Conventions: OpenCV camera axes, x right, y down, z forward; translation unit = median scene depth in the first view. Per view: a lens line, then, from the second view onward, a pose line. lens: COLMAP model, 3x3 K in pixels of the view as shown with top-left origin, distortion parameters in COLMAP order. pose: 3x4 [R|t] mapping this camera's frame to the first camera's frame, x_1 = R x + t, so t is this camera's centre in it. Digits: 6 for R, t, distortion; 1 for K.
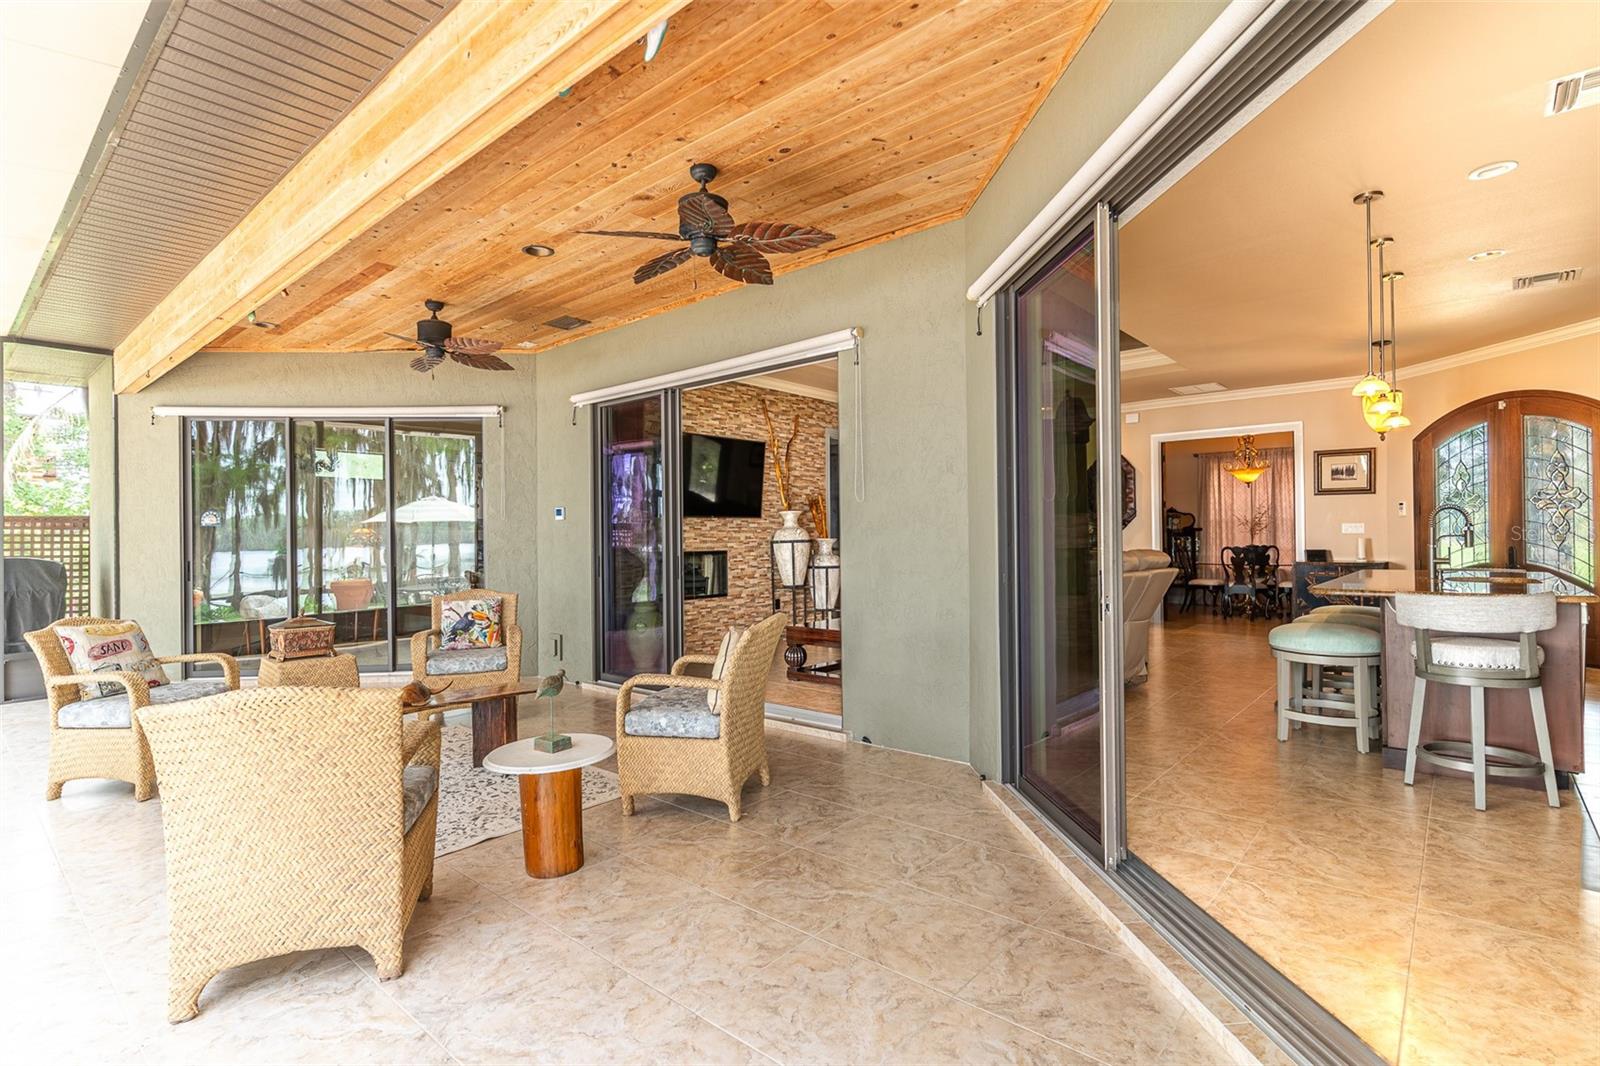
lens RADIAL K [[769.8, 0, 796.1], [0, 769.8, 532.4], [0, 0, 1]] dist [-0.001983, 0.000433]
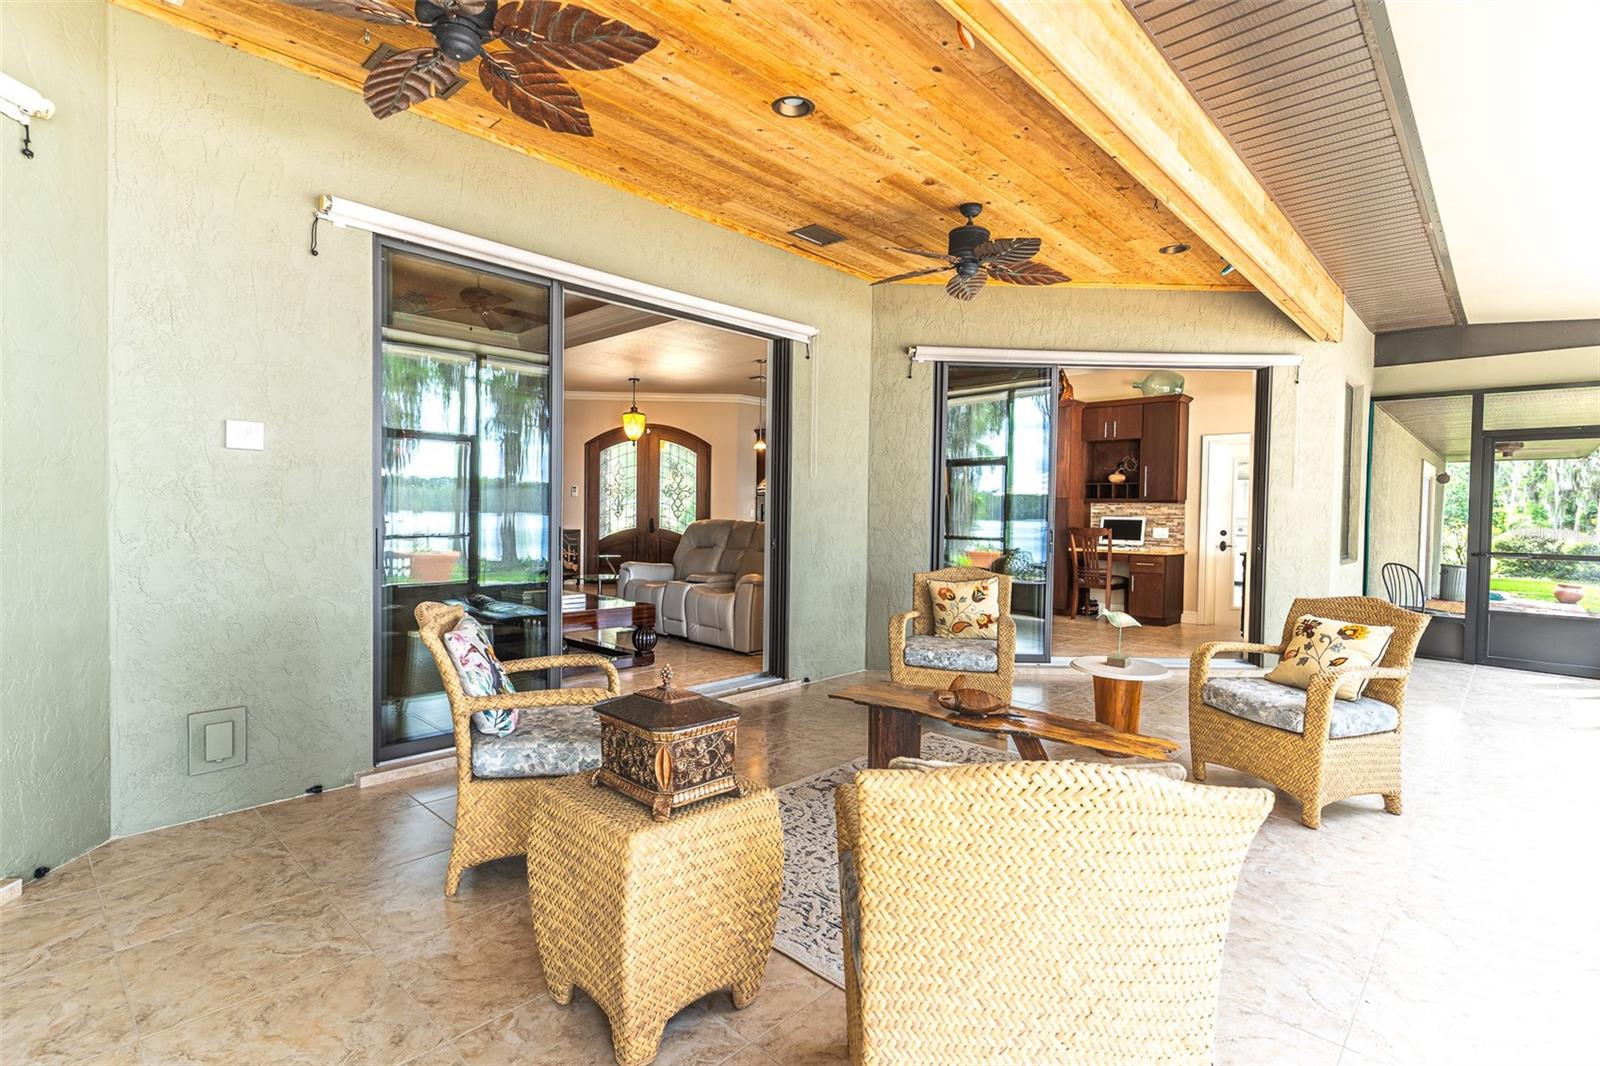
lens RADIAL K [[768.6, 0, 789.4], [0, 768.6, 530.1], [0, 0, 1]] dist [0.000675, -0.000467]
pose [[0.039998, -0.009144, 0.999158, -0.542488], [-0.023927, 0.999663, 0.010106, 0.014824], [-0.998913, -0.024311, 0.039765, 0.490137]]
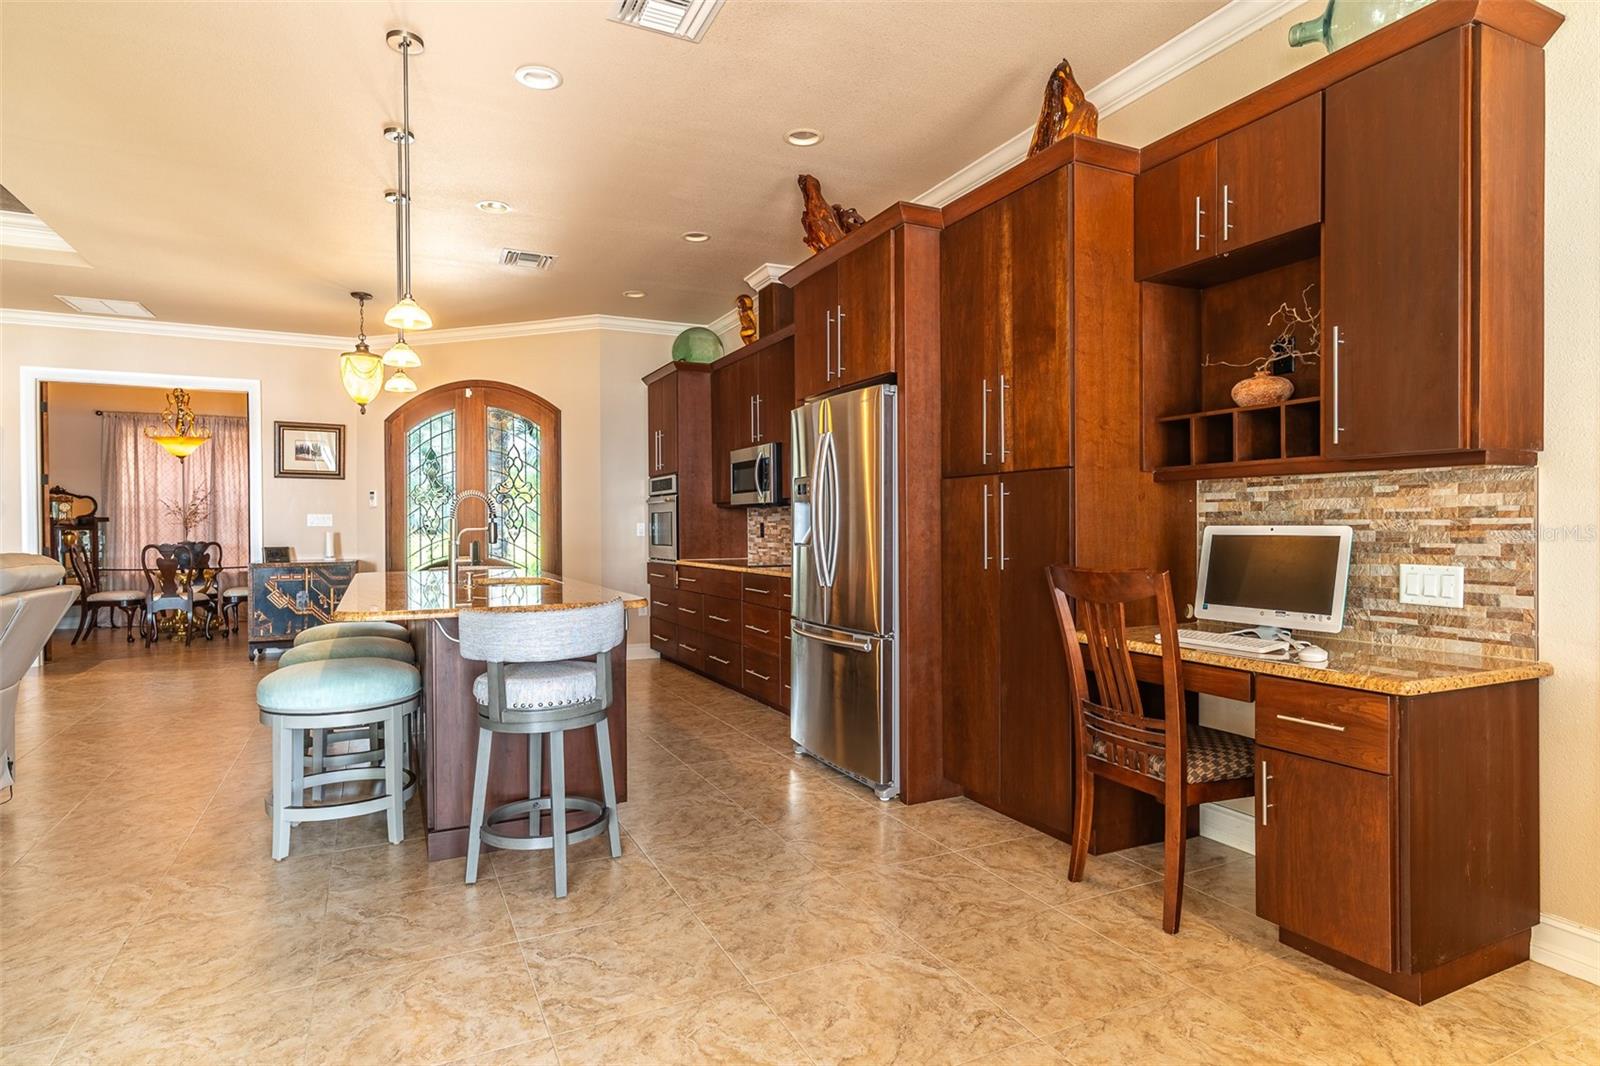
lens RADIAL K [[881.7, 0, 800.0], [0, 881.7, 533.0], [0, 0, 1]] dist [0.006585, -0.000250]
pose [[0.403510, -0.000292, 0.914975, 0.067880], [-0.007222, 0.999968, 0.003504, 0.001199], [-0.914947, -0.008022, 0.403495, 0.150638]]
